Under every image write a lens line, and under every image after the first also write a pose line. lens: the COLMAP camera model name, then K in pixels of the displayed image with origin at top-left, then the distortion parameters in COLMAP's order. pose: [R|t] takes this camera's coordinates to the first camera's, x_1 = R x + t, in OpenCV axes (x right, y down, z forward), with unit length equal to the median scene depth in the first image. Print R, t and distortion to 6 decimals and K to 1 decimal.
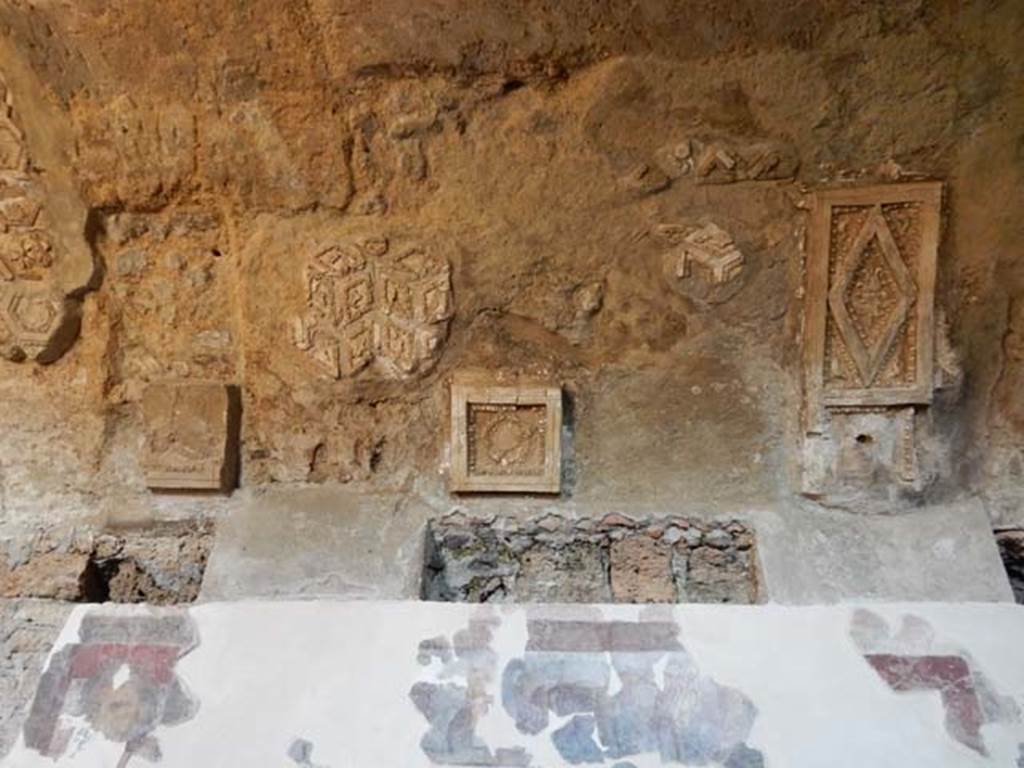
lens RADIAL K [[761.1, 0, 512.0], [0, 761.1, 384.0], [0, 0, 1]] dist [0.001218, 0.000251]
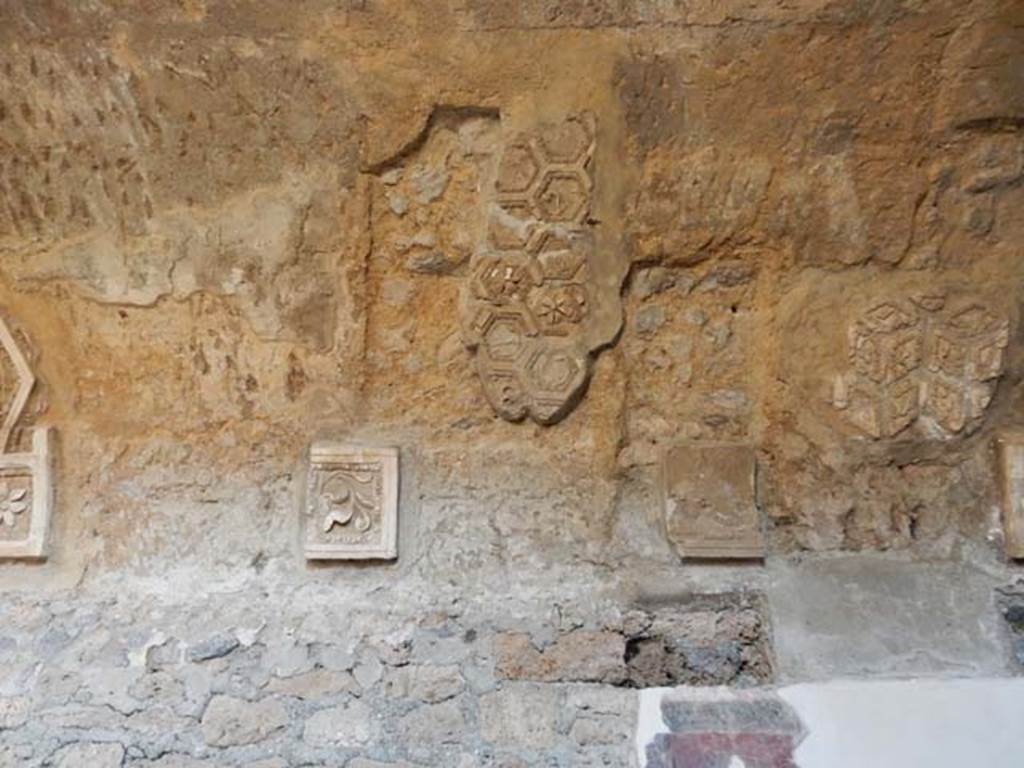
lens RADIAL K [[761.1, 0, 512.0], [0, 761.1, 384.0], [0, 0, 1]] dist [0.001218, 0.000251]
pose [[0.999225, 0.000167, 0.039363, -0.723349], [0.003861, 0.994754, -0.102219, 0.019740], [-0.039173, 0.102292, 0.993983, 0.064585]]
